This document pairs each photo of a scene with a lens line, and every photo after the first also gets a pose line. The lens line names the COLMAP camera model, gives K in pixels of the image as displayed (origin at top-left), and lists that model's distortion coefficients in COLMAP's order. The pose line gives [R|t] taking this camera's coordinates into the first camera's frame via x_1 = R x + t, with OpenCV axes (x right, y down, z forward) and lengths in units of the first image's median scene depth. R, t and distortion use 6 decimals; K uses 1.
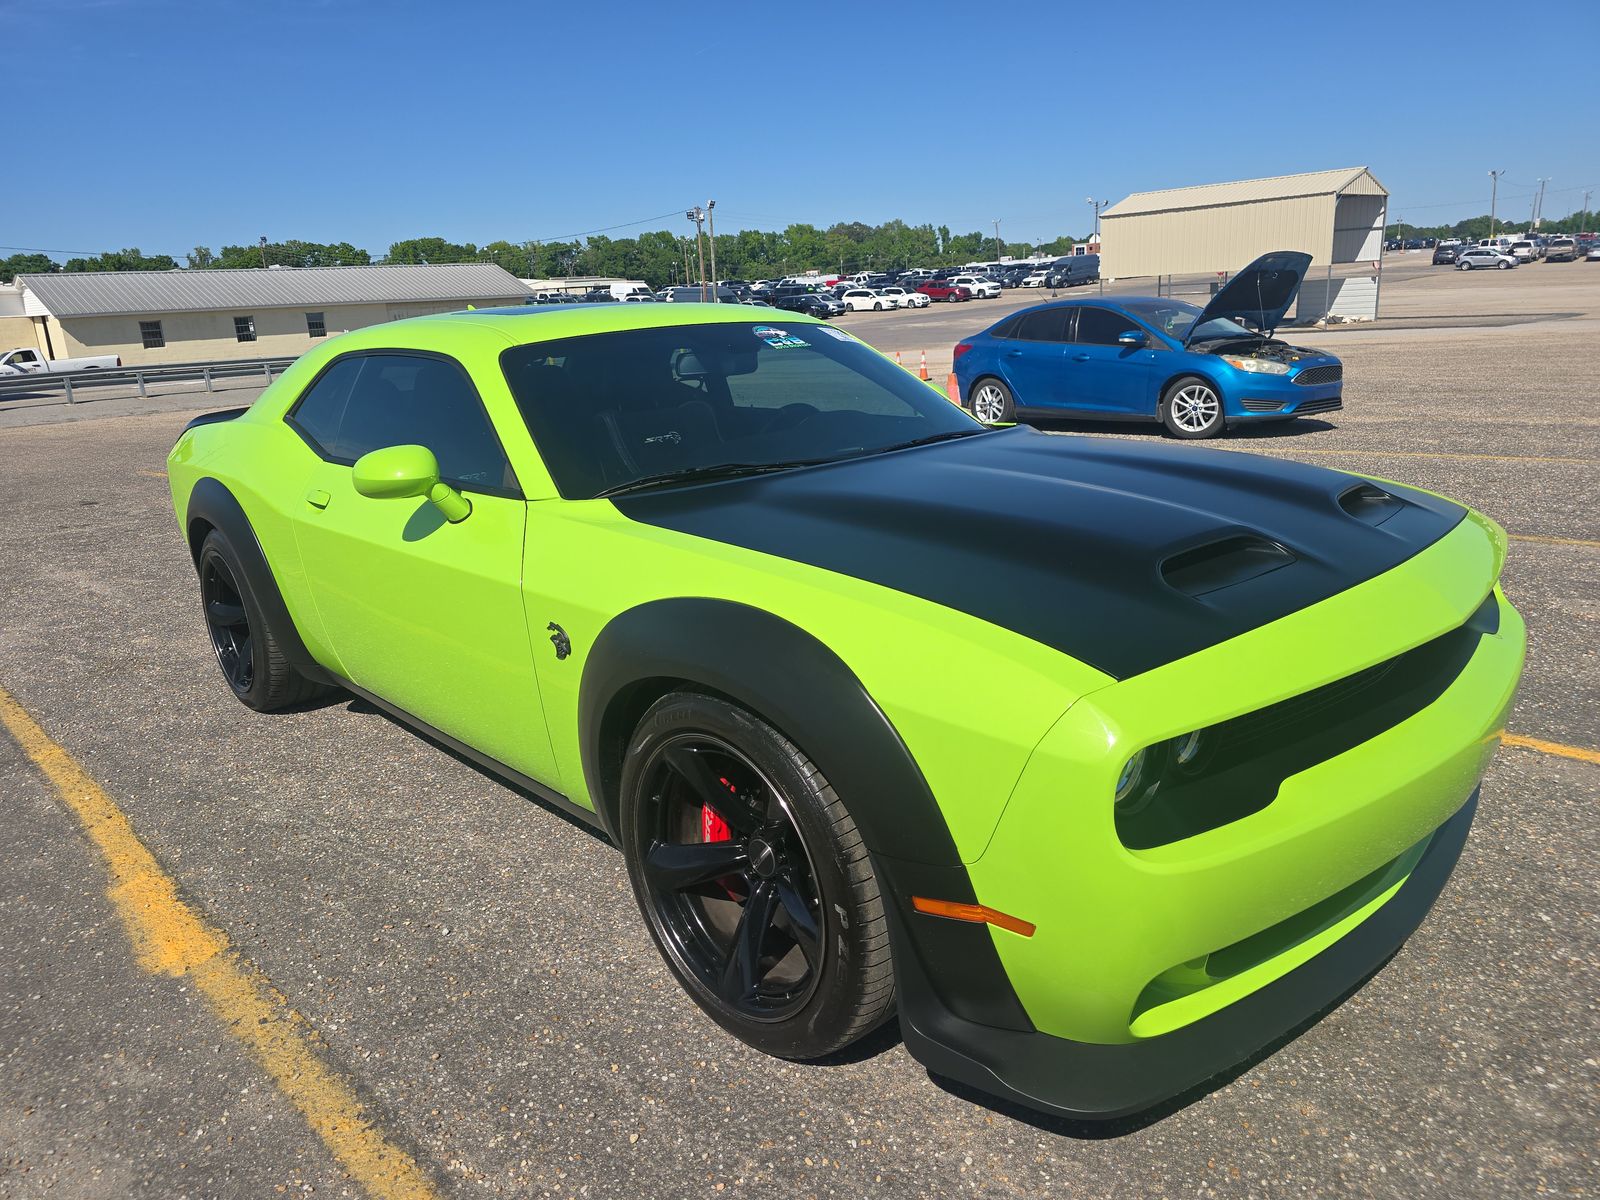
lens RADIAL K [[1182.4, 0, 785.0], [0, 1182.4, 596.3], [0, 0, 1]] dist [0.000024, -0.006935]
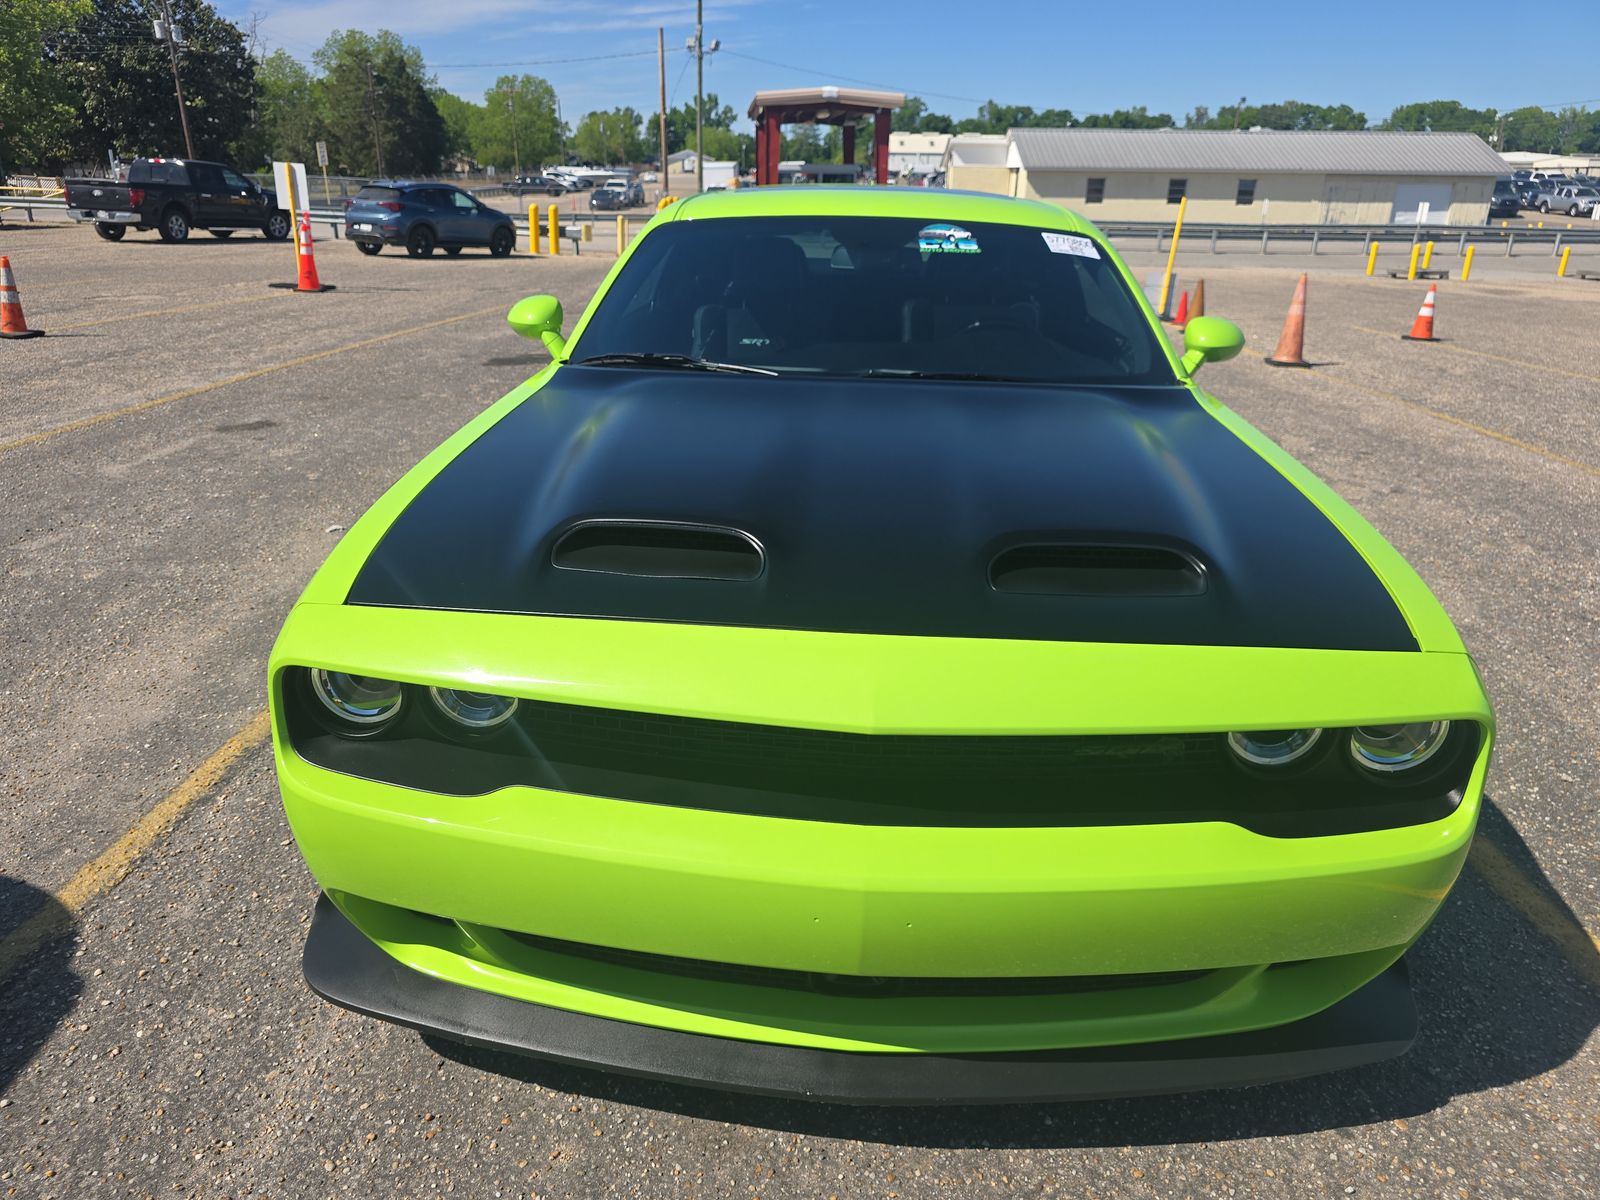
lens RADIAL K [[1182.4, 0, 785.0], [0, 1182.4, 596.3], [0, 0, 1]] dist [0.000024, -0.006935]
pose [[0.649403, 0.306019, -0.696152, 0.109919], [-0.229552, 0.951637, 0.204190, -0.019970], [0.724970, 0.027202, 0.688243, 0.052177]]
